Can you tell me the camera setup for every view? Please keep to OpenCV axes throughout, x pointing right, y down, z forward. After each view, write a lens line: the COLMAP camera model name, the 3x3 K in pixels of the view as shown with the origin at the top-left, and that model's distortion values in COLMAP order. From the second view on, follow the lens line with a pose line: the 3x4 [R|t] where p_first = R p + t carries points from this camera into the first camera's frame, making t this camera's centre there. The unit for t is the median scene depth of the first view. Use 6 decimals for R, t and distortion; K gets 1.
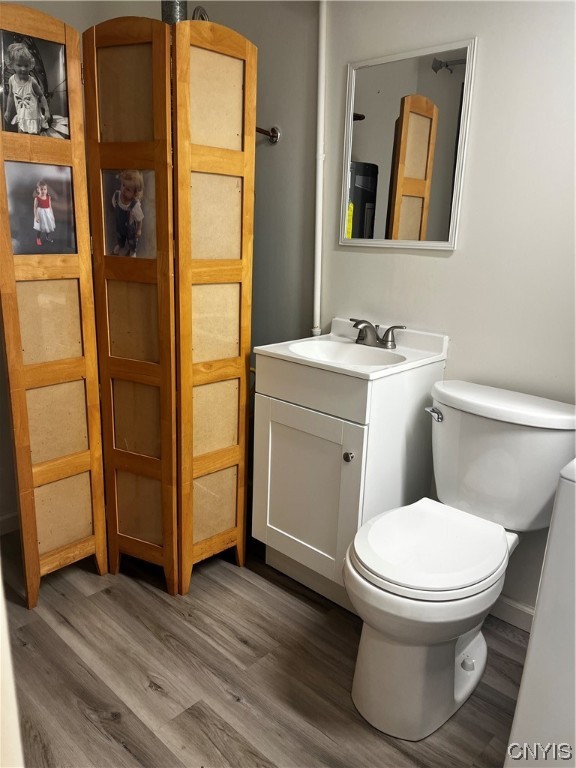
lens RADIAL K [[581.1, 0, 285.5], [0, 581.1, 386.9], [0, 0, 1]] dist [0.033771, -0.046410]
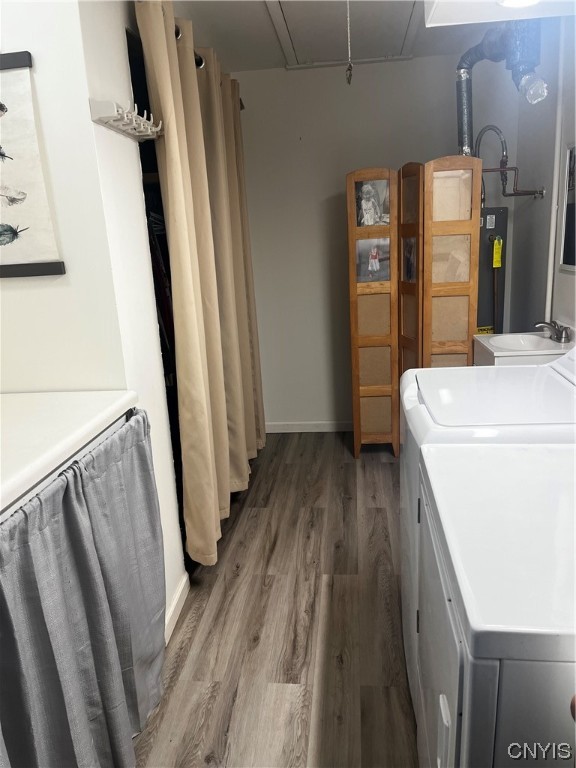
lens RADIAL K [[581.1, 0, 290.2], [0, 581.1, 384.8], [0, 0, 1]] dist [0.033771, -0.046410]
pose [[0.602725, 0.132384, -0.786890, 1.050973], [-0.136824, 0.988682, 0.061531, 0.043665], [0.786131, 0.070579, 0.614017, -0.447038]]
